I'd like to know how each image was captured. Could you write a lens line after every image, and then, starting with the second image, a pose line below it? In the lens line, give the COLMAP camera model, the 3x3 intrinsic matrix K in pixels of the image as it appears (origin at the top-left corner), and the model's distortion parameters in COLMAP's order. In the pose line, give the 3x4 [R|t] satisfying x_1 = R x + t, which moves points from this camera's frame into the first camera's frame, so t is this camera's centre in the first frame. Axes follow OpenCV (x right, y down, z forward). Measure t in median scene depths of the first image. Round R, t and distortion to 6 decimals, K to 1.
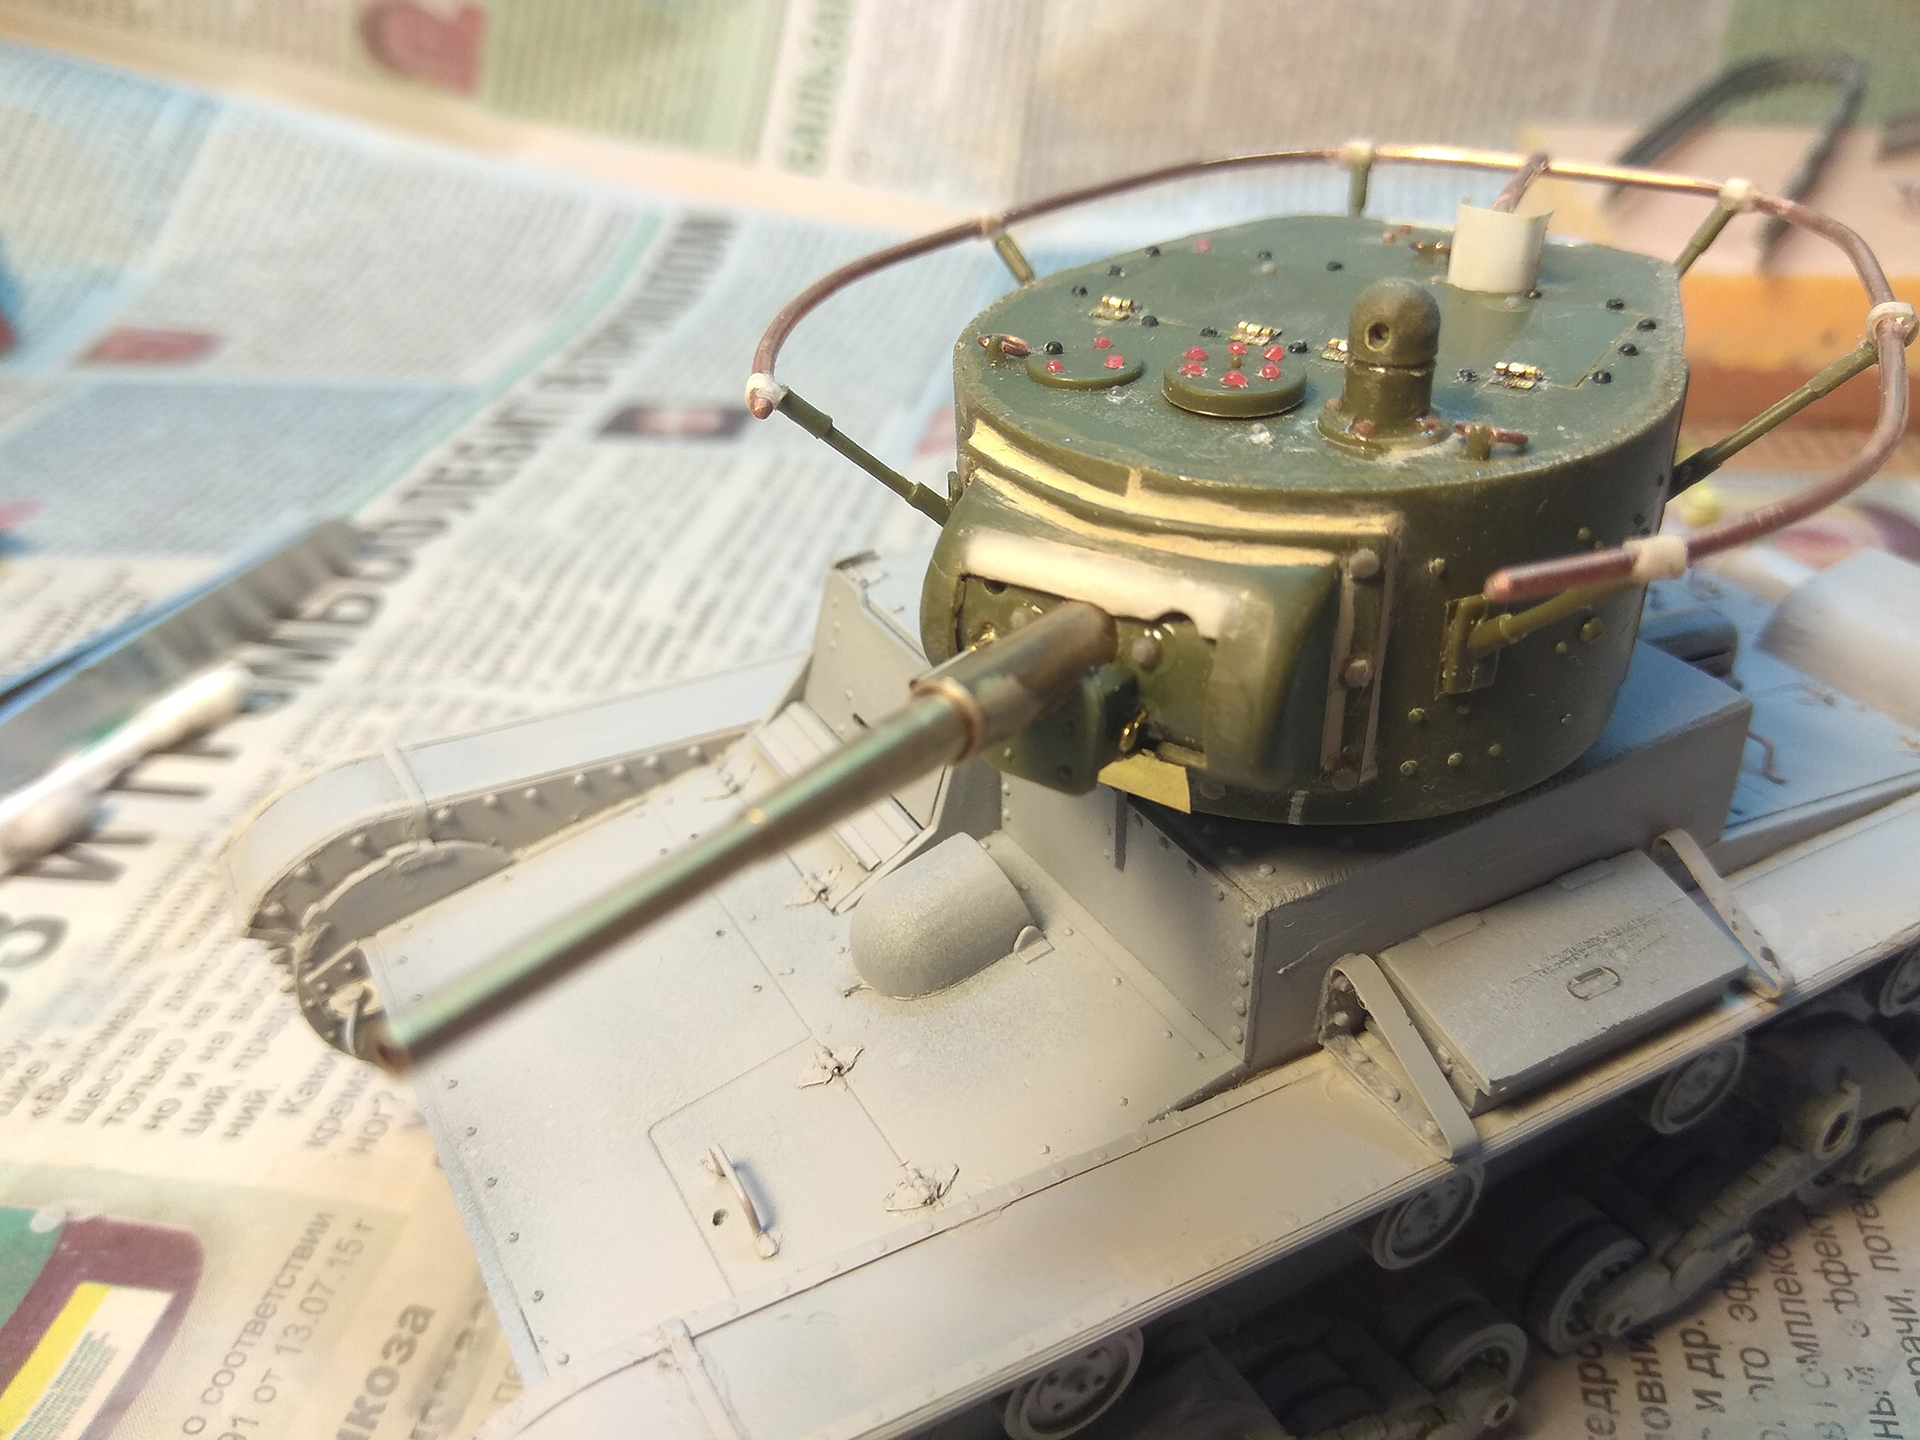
lens RADIAL K [[1536.0, 0, 907.6], [0, 1536.0, 723.3], [0, 0, 1]] dist [0.080199, -0.172961]
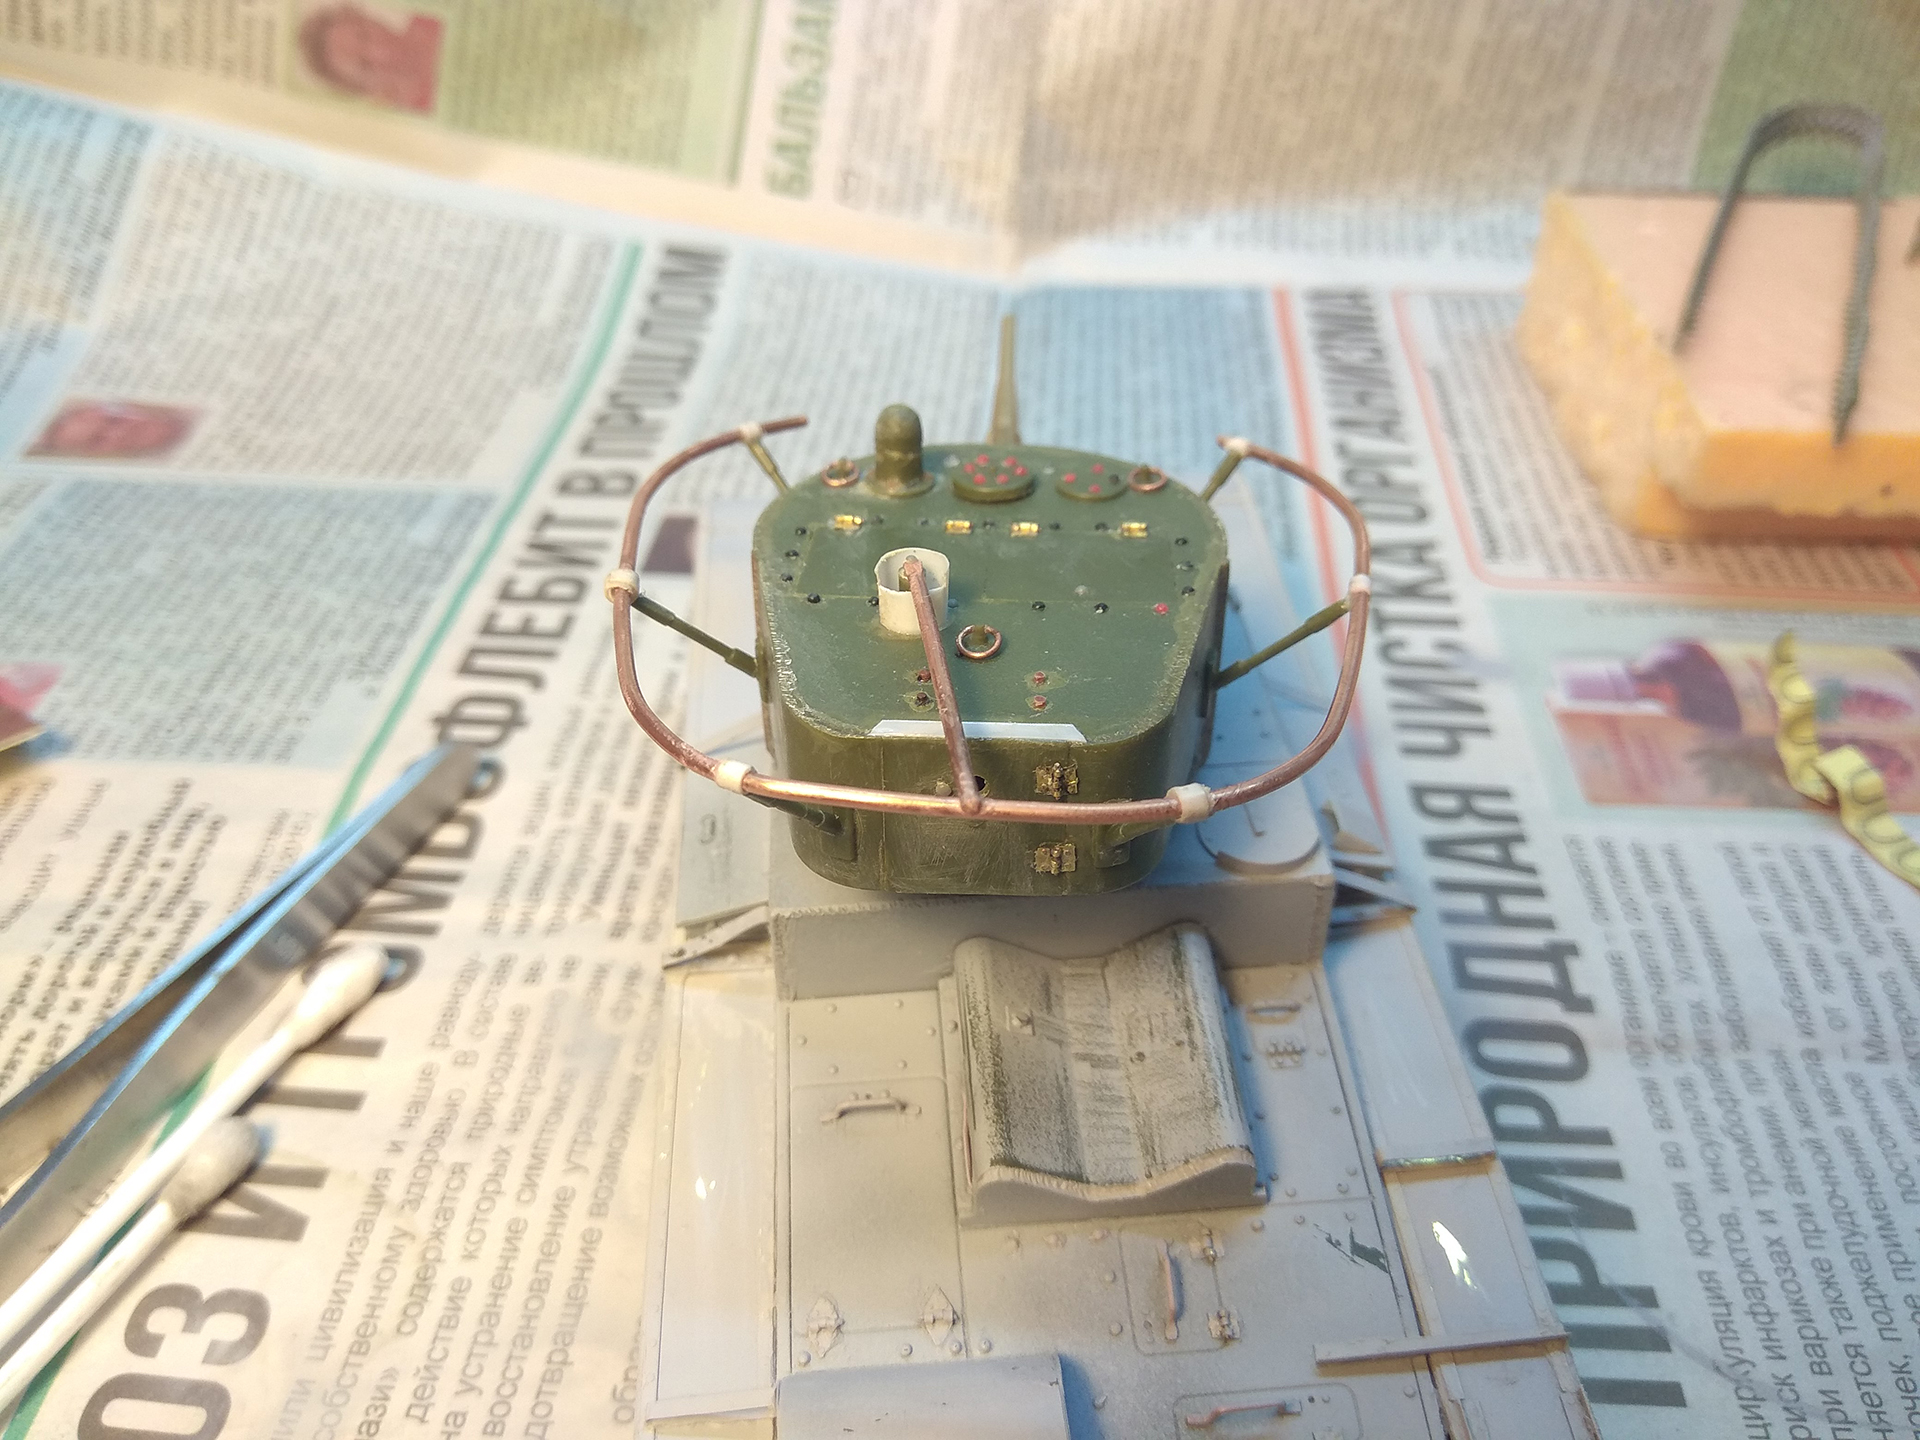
lens RADIAL K [[1536.0, 0, 907.6], [0, 1536.0, 723.3], [0, 0, 1]] dist [0.080199, -0.172961]
pose [[0.995243, -0.040922, 0.088412, -0.096833], [0.030075, 0.992232, 0.120710, -0.154122], [-0.092665, -0.117477, 0.988743, 0.017239]]
